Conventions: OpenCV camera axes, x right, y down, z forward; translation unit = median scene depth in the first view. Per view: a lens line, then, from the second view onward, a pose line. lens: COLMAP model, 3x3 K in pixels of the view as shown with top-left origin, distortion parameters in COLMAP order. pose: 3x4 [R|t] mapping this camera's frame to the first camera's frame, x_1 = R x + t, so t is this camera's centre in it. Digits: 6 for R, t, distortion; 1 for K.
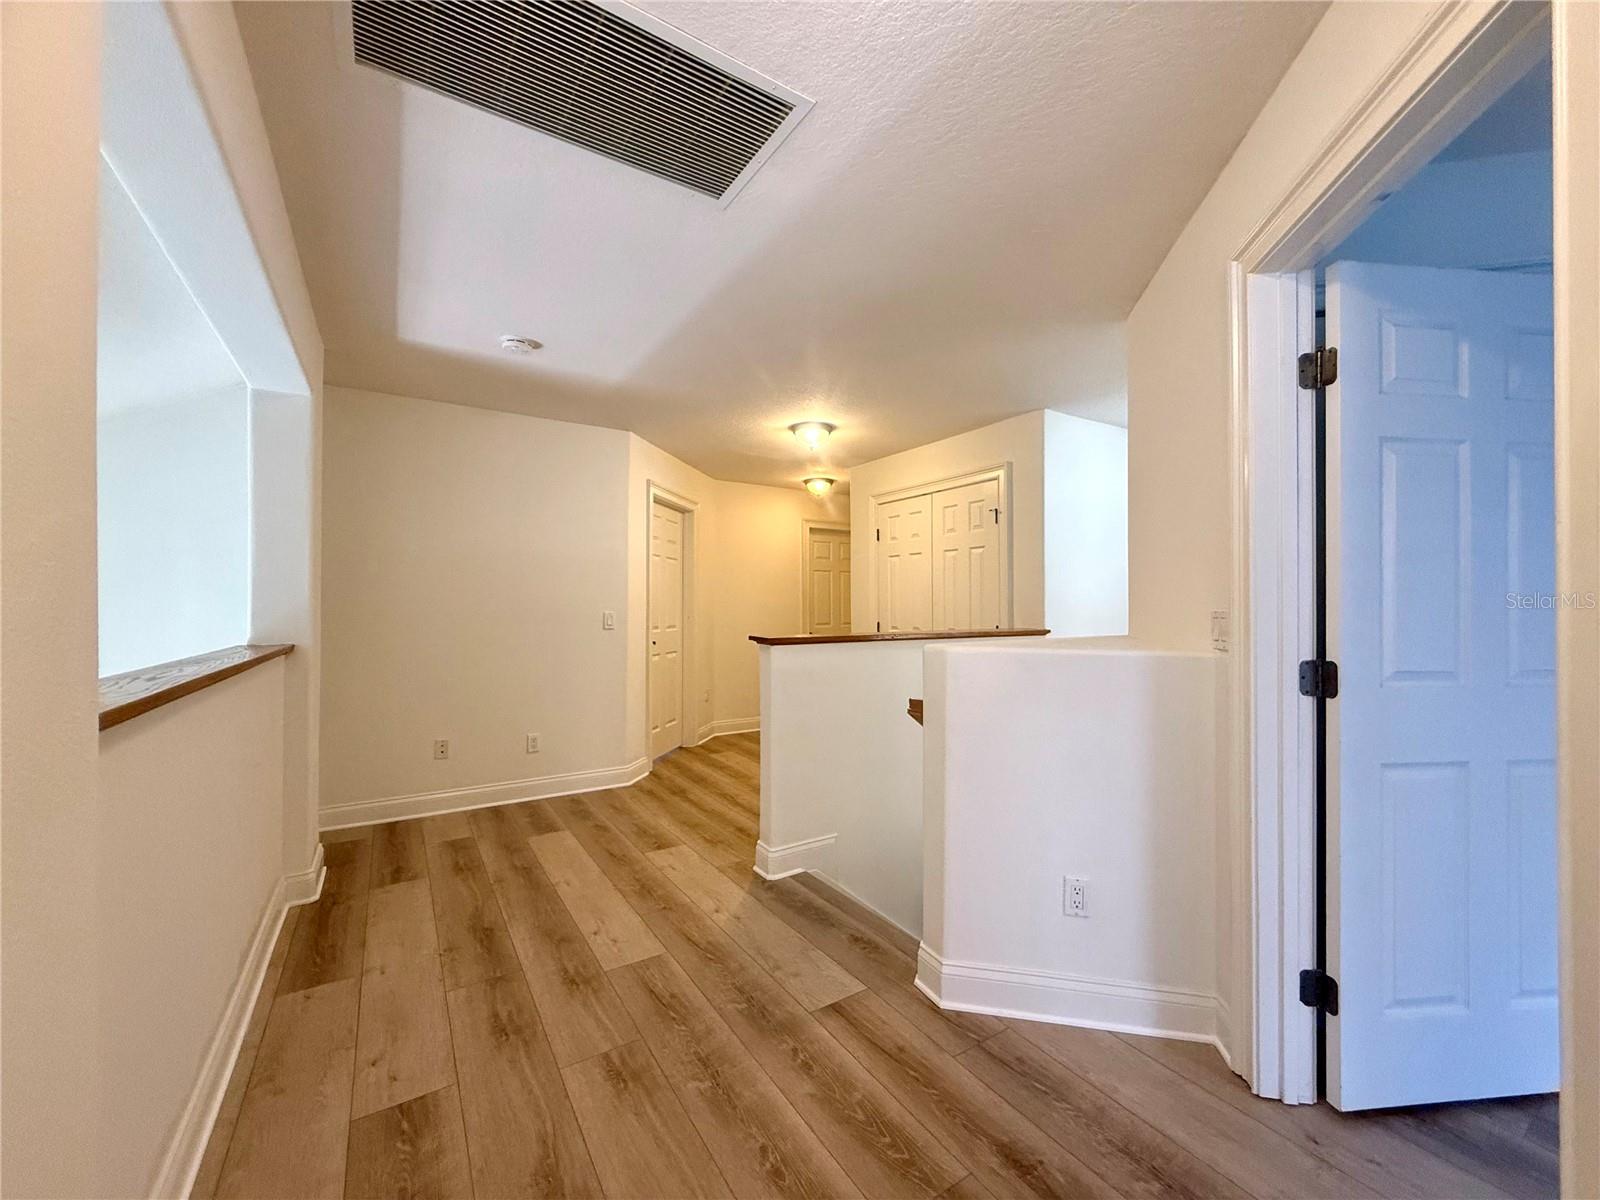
lens RADIAL K [[642.6, 0, 797.7], [0, 642.6, 598.8], [0, 0, 1]] dist [-0.000366, 0.000233]
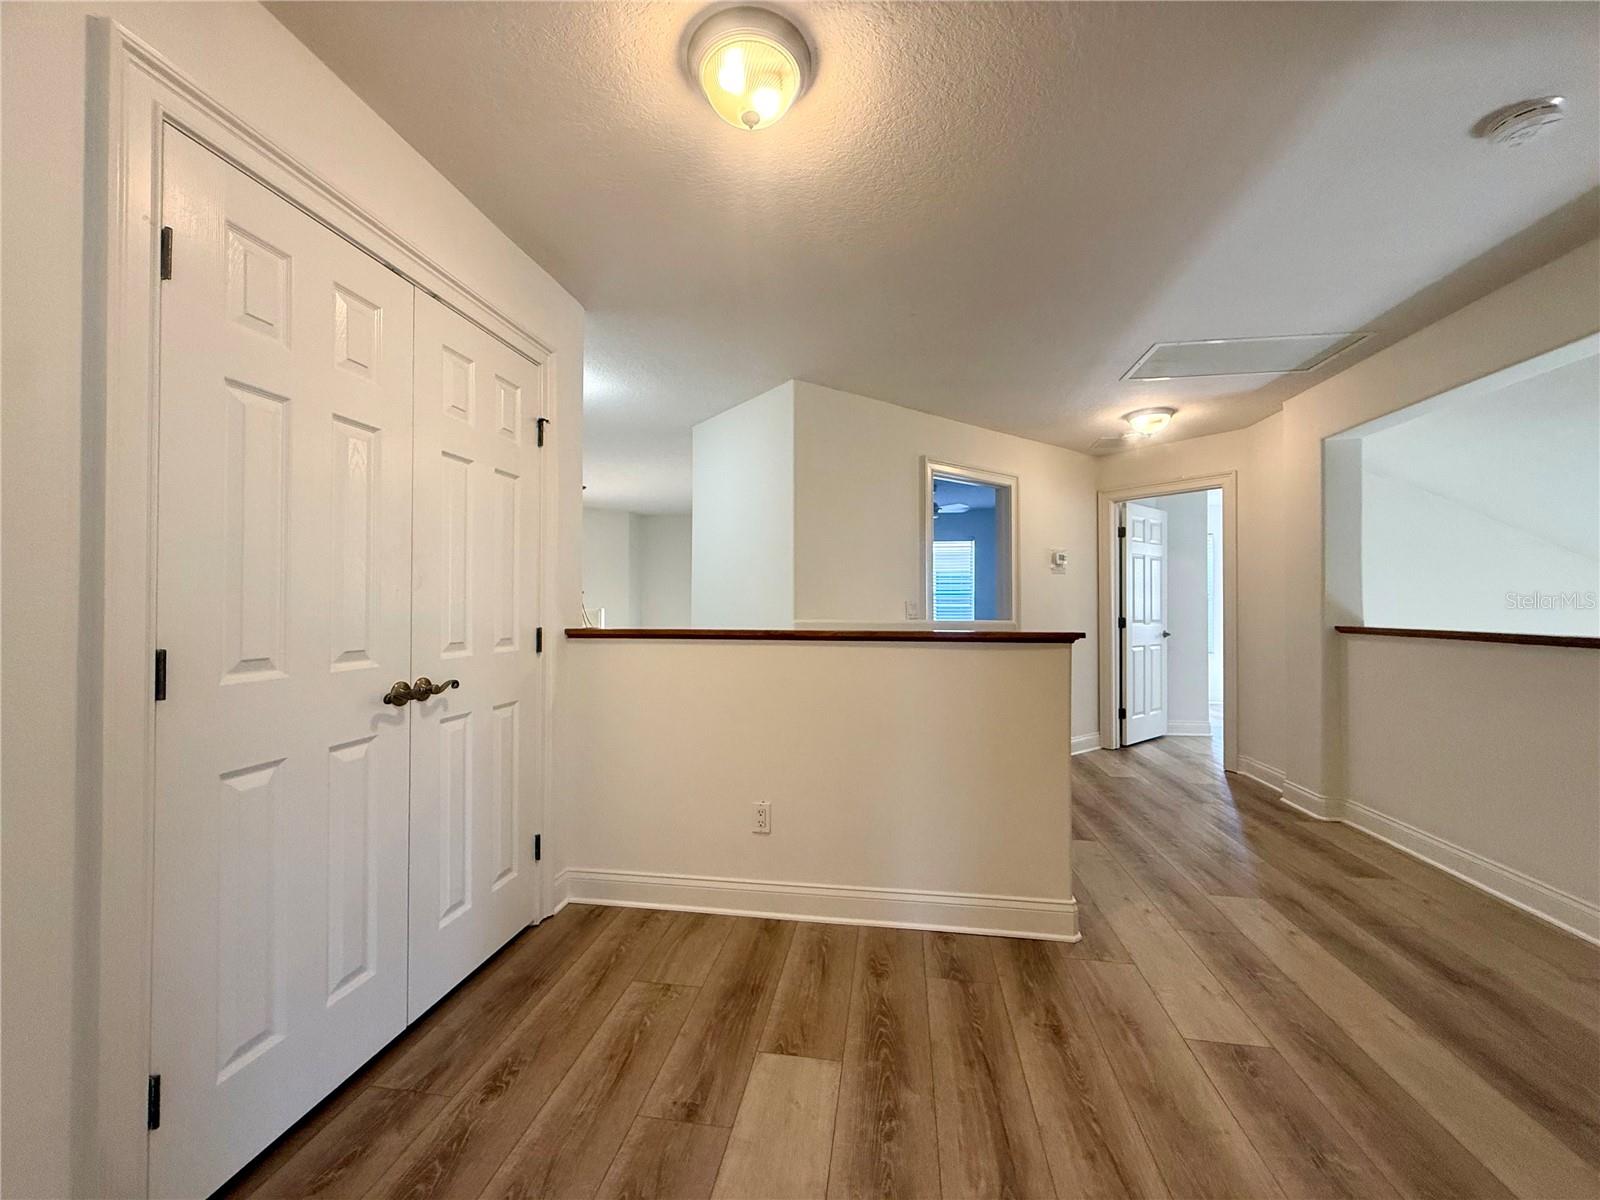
lens RADIAL K [[642.6, 0, 797.7], [0, 642.6, 598.8], [0, 0, 1]] dist [-0.000366, 0.000233]
pose [[-0.751033, 0.010098, 0.660187, -0.380490], [-0.008342, 0.999658, -0.024781, 0.047264], [-0.660212, -0.024119, -0.750692, 2.125713]]
